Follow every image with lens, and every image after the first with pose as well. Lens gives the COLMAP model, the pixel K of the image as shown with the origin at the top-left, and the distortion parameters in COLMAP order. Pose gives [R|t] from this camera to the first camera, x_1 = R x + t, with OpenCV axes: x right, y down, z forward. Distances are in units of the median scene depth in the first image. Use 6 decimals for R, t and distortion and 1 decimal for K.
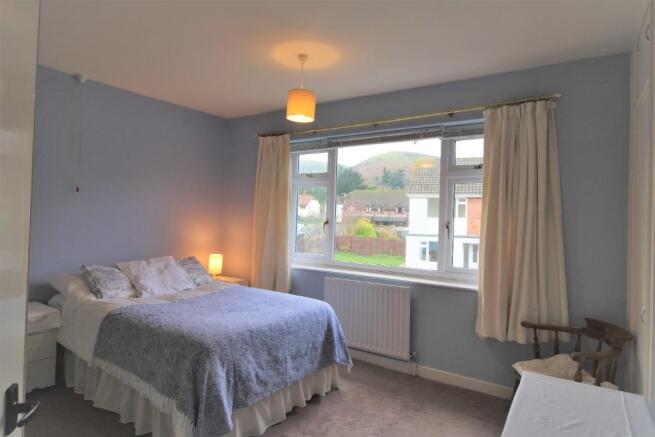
lens RADIAL K [[394.0, 0, 327.5], [0, 394.0, 218.5], [0, 0, 1]] dist [-0.001709, -0.000311]
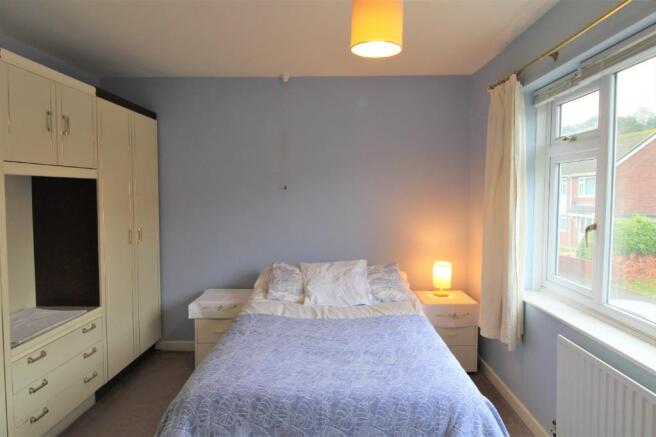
lens RADIAL K [[394.6, 0, 328.0], [0, 394.6, 218.5], [0, 0, 1]] dist [-0.001709, -0.000311]
pose [[0.538949, 0.024948, -0.841969, 0.295200], [0.009259, 0.999325, 0.035537, -0.027768], [0.842287, -0.026948, 0.538355, 0.521829]]
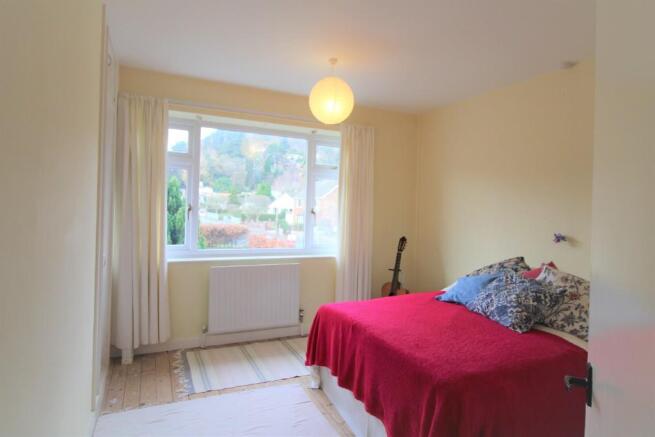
lens RADIAL K [[394.0, 0, 327.5], [0, 394.0, 218.5], [0, 0, 1]] dist [-0.001709, -0.000311]
pose [[0.467915, -0.022966, 0.883475, -0.787705], [-0.007248, 0.999529, 0.029821, 0.004082], [-0.883744, -0.020358, 0.467528, 0.358789]]
